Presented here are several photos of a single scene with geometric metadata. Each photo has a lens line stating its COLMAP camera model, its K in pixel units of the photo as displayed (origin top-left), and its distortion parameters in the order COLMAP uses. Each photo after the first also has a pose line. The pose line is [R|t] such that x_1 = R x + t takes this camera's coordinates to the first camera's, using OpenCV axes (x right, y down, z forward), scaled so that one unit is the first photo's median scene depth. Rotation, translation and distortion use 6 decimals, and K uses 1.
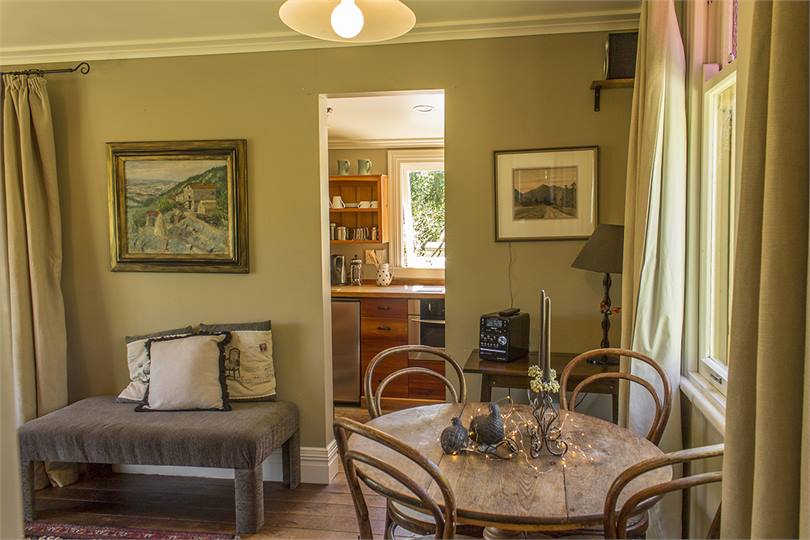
lens RADIAL K [[637.3, 0, 405.0], [0, 637.3, 270.0], [0, 0, 1]] dist [0.007514, 0.002315]
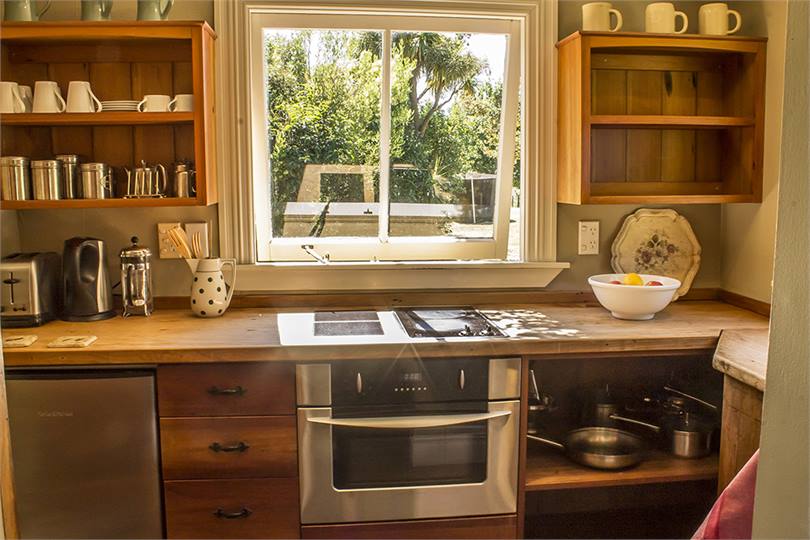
lens RADIAL K [[677.6, 0, 405.0], [0, 677.6, 270.0], [0, 0, 1]] dist [-0.153283, 0.120200]
pose [[0.949485, -0.029394, 0.312433, -0.047928], [0.016960, 0.998955, 0.042440, -0.018311], [-0.313354, -0.034998, 0.948991, 0.575682]]
